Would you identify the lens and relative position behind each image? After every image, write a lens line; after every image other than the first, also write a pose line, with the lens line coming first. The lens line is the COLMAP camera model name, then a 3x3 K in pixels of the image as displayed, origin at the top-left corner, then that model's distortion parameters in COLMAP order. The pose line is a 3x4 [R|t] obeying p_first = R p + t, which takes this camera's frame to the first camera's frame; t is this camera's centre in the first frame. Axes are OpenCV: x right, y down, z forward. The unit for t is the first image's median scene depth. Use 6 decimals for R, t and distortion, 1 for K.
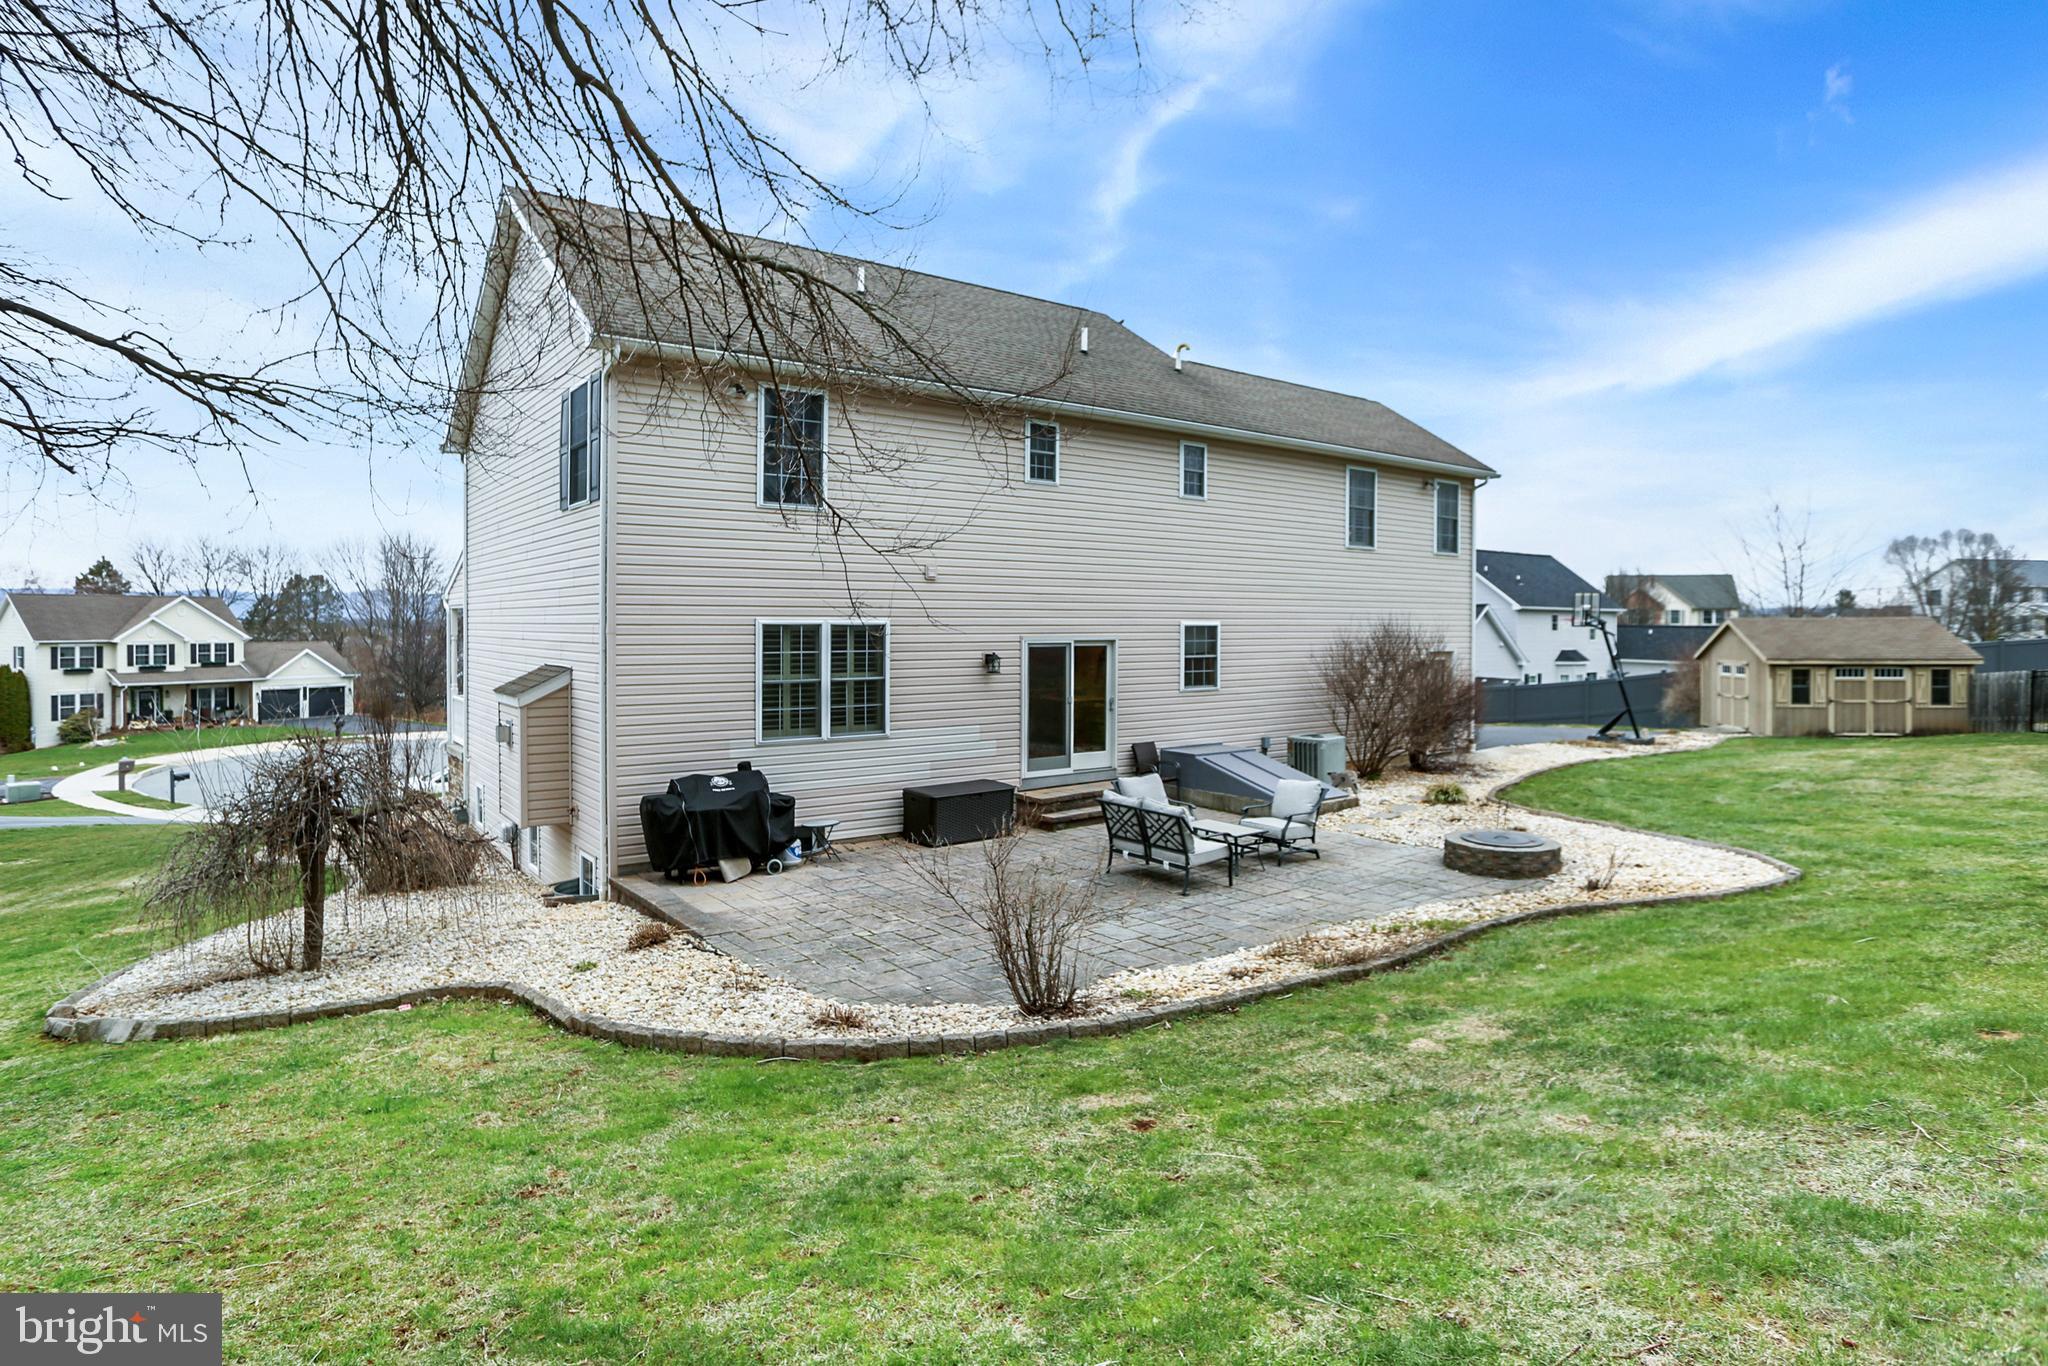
lens RADIAL K [[1048.9, 0, 986.8], [0, 1048.9, 646.9], [0, 0, 1]] dist [-0.039918, 0.000387]
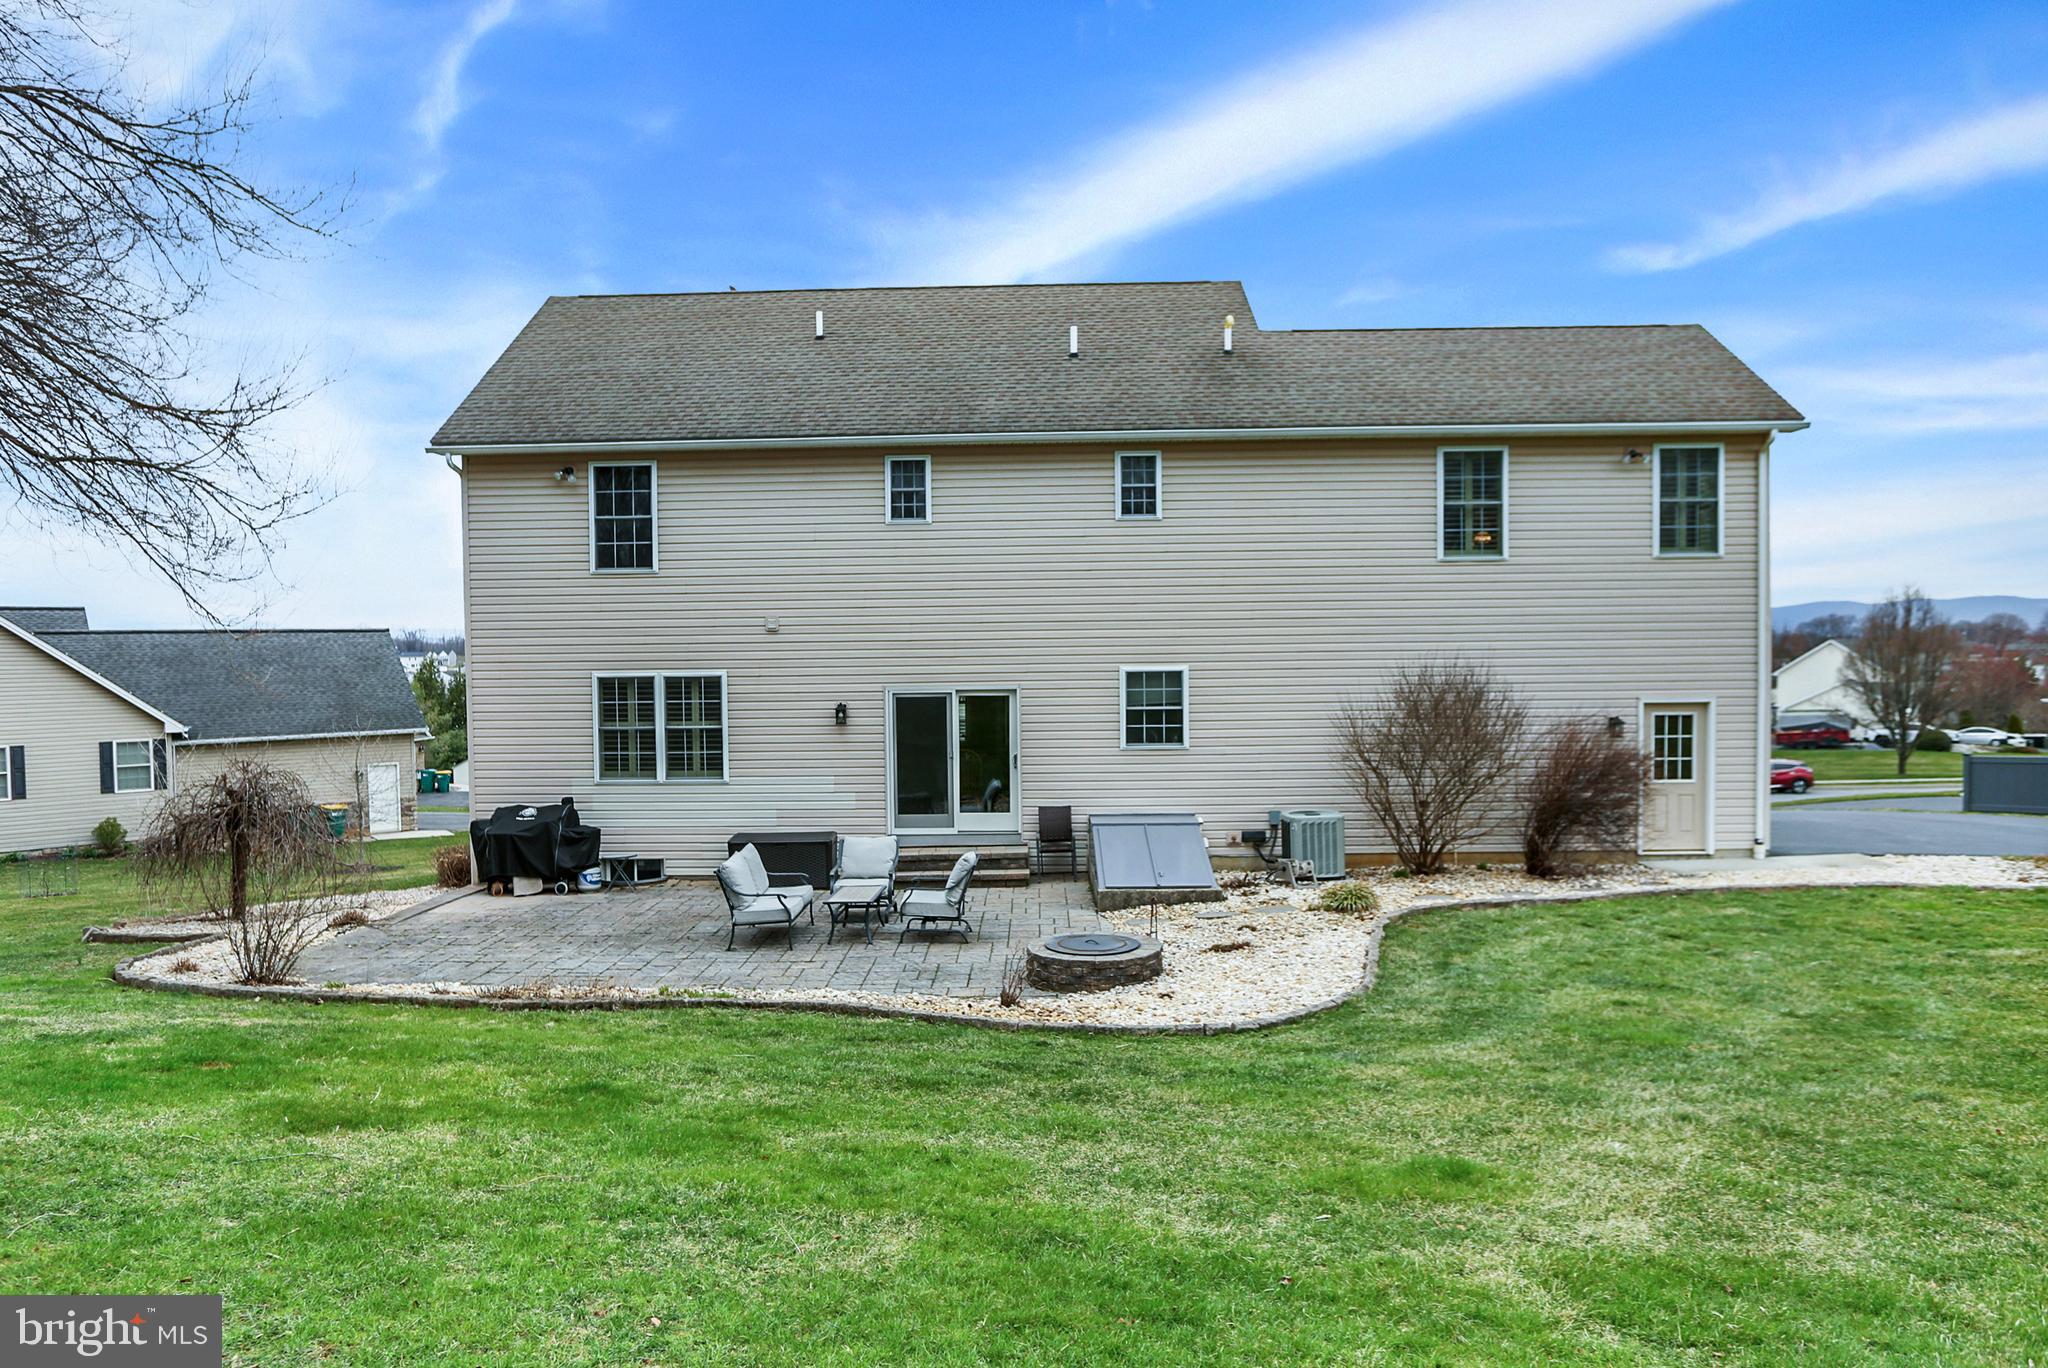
lens RADIAL K [[1342.2, 0, 994.6], [0, 1342.2, 683.1], [0, 0, 1]] dist [-0.014450, 0.004509]
pose [[0.801991, 0.005891, -0.597307, 0.835031], [0.001803, 0.999923, 0.012284, -0.027041], [0.597334, -0.010929, 0.801918, 0.079889]]
